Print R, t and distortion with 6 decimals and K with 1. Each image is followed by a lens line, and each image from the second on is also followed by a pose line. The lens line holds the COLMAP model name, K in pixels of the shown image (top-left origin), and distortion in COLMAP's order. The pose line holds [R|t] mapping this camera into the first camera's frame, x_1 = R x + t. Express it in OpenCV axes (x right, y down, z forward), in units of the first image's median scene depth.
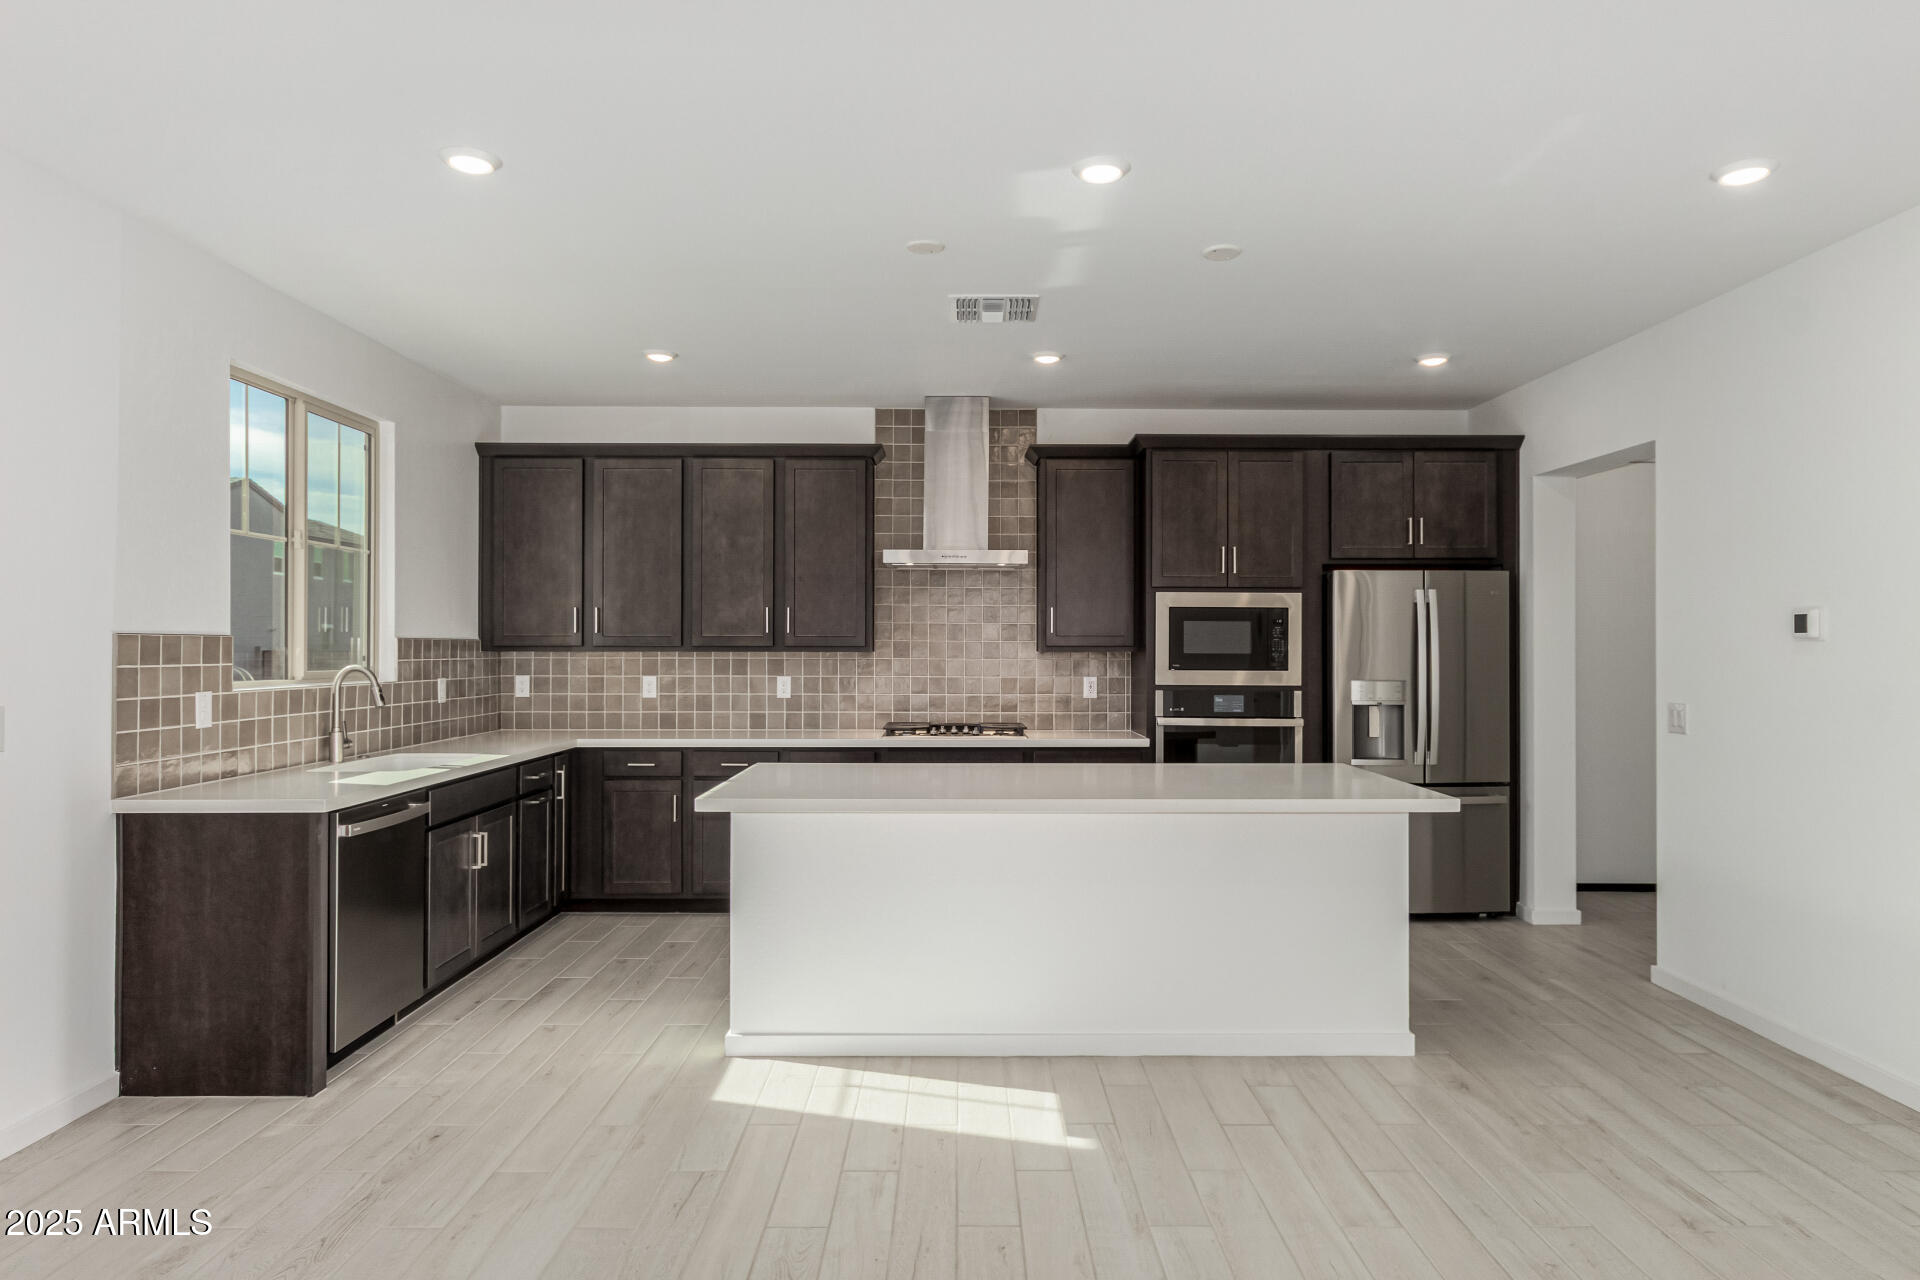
lens RADIAL K [[1252.1, 0, 876.8], [0, 1252.1, 662.3], [0, 0, 1]] dist [0.028355, -0.000195]
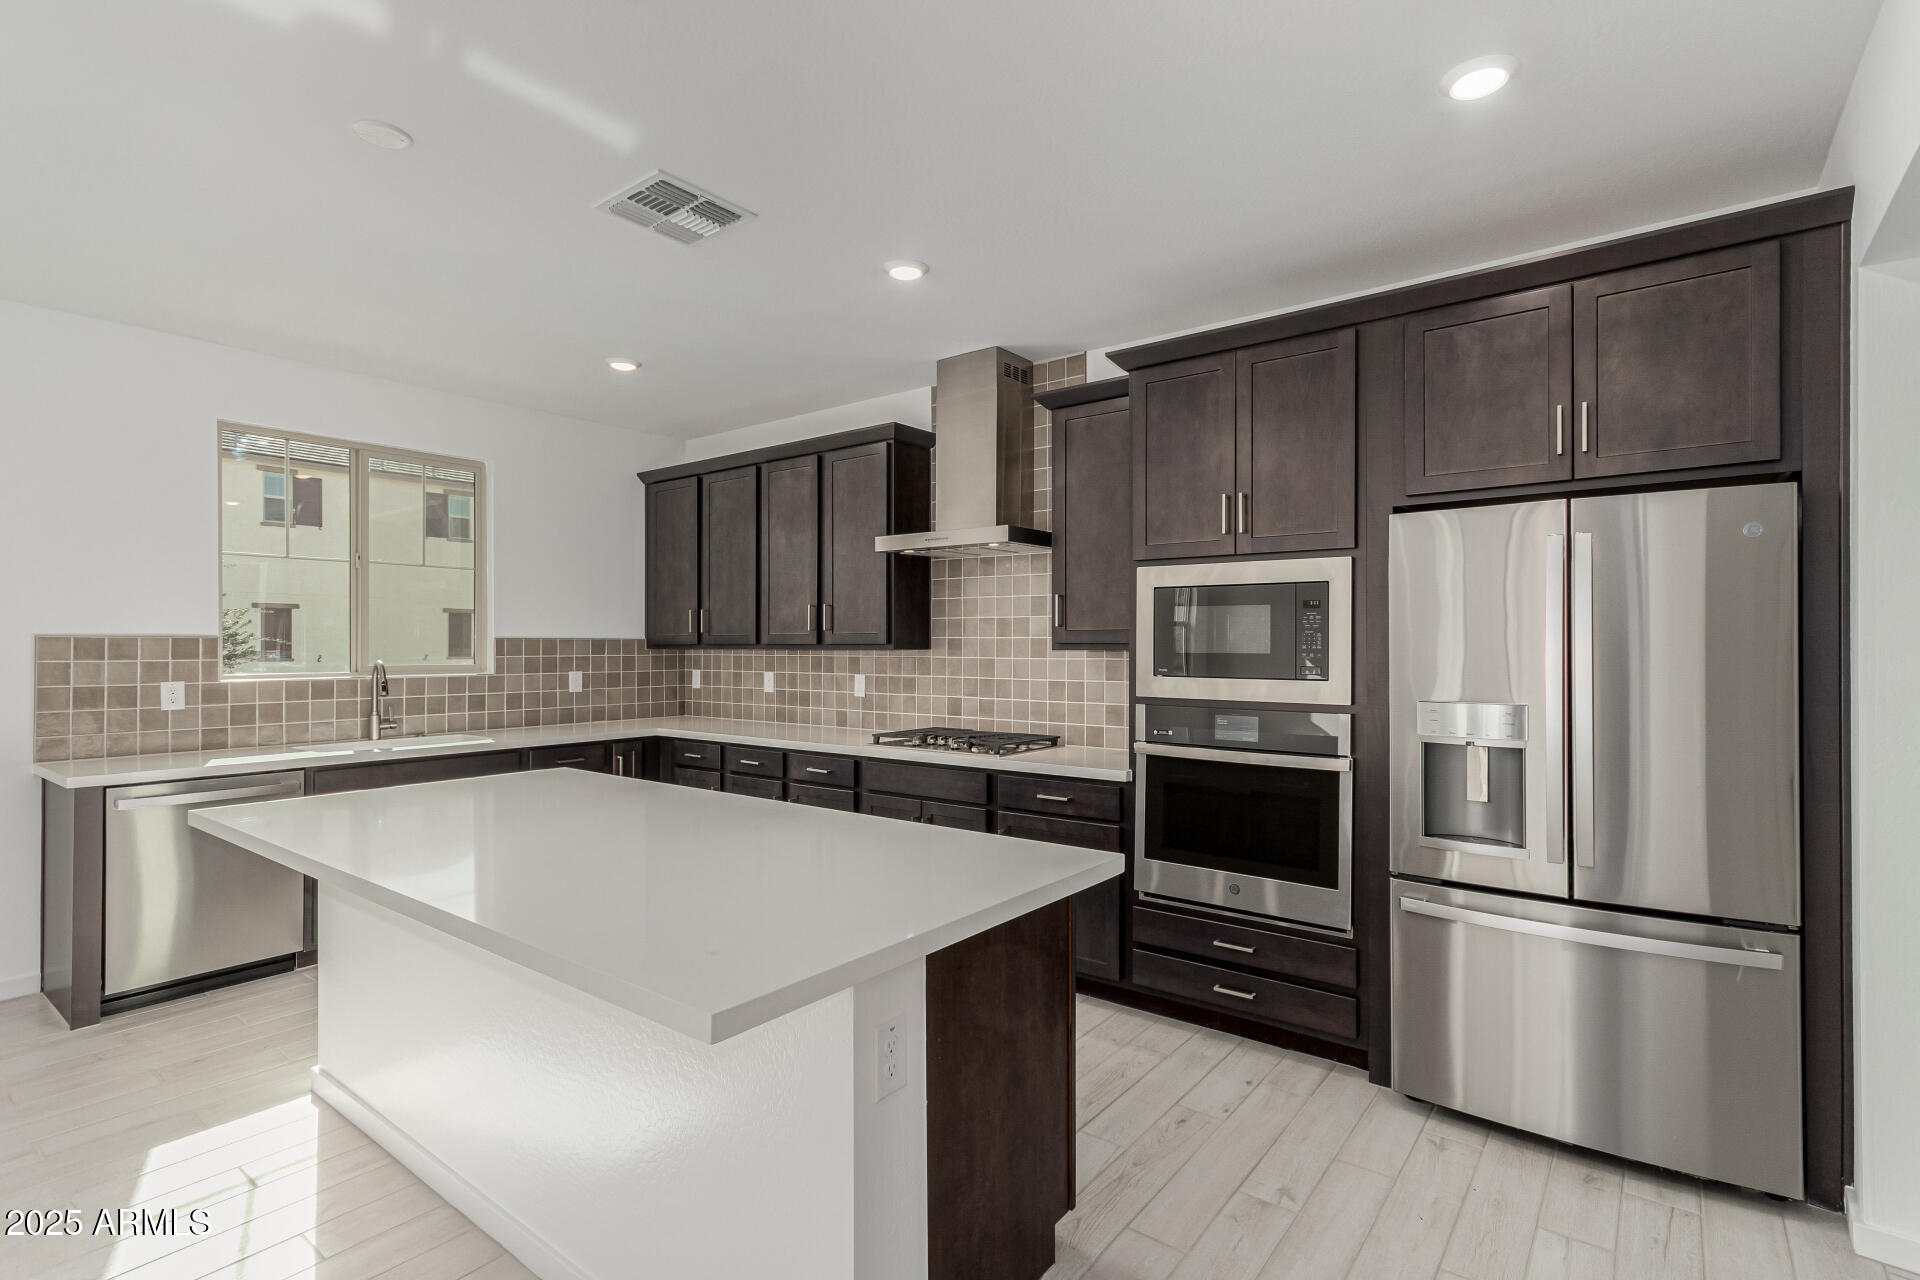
lens RADIAL K [[898.6, 0, 909.5], [0, 898.6, 647.0], [0, 0, 1]] dist [0.012397, 0.000975]
pose [[0.788936, -0.001486, -0.614473, 0.437165], [-0.004666, 0.999954, -0.008408, -0.005290], [0.614457, 0.009501, 0.788893, 0.512372]]
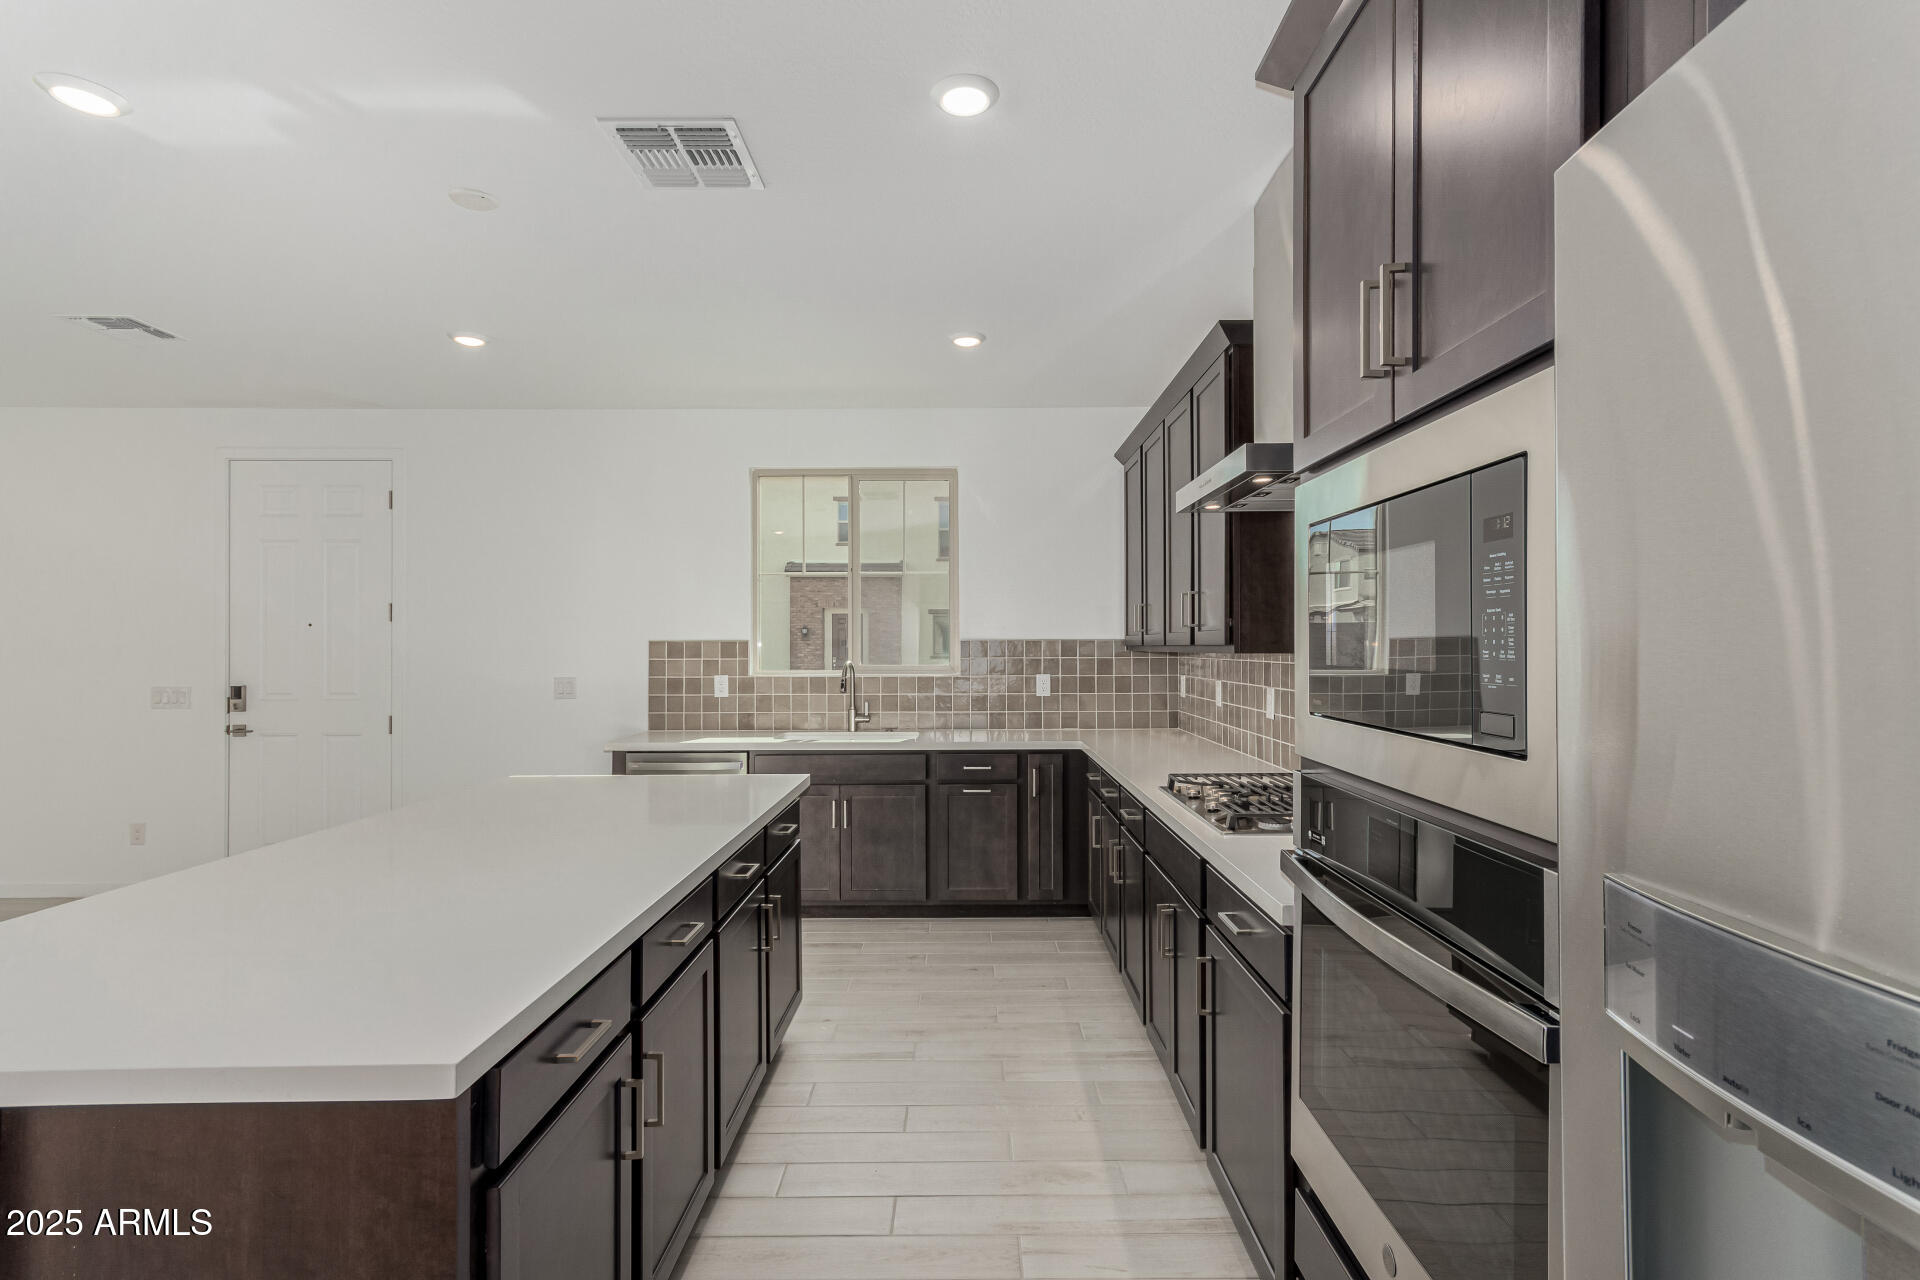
lens RADIAL K [[898.6, 0, 980.1], [0, 898.6, 642.9], [0, 0, 1]] dist [0.012397, 0.000975]
pose [[0.044860, -0.006582, -0.998972, 0.468462], [-0.008857, 0.999936, -0.006986, -0.010032], [0.998954, 0.009162, 0.044798, 0.900887]]
